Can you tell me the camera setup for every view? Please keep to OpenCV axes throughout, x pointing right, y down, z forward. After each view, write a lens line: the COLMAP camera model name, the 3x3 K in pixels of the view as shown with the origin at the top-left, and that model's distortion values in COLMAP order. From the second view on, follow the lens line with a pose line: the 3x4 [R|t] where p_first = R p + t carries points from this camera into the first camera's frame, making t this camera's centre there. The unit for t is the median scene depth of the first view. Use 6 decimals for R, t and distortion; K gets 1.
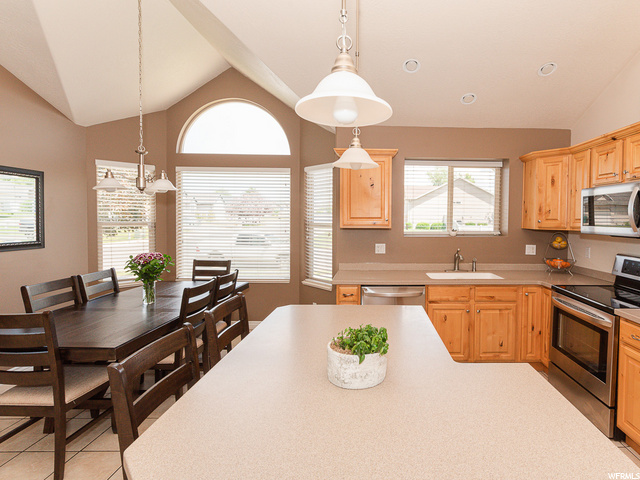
lens RADIAL K [[282.4, 0, 320.0], [0, 282.4, 240.0], [0, 0, 1]] dist [0.000547, 0.000253]
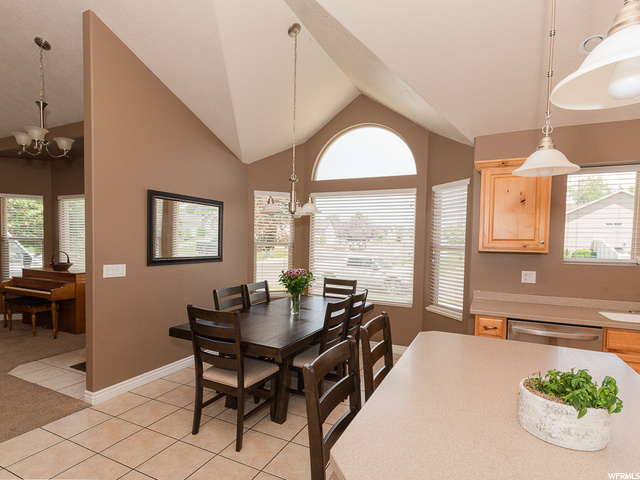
lens RADIAL K [[277.2, 0, 316.7], [0, 277.2, 264.9], [0, 0, 1]] dist [-0.000423, -0.000108]
pose [[0.923855, 0.037653, -0.380885, -0.105086], [-0.035829, 0.999287, 0.011883, 0.013059], [0.381061, 0.002669, 0.924546, 0.005952]]
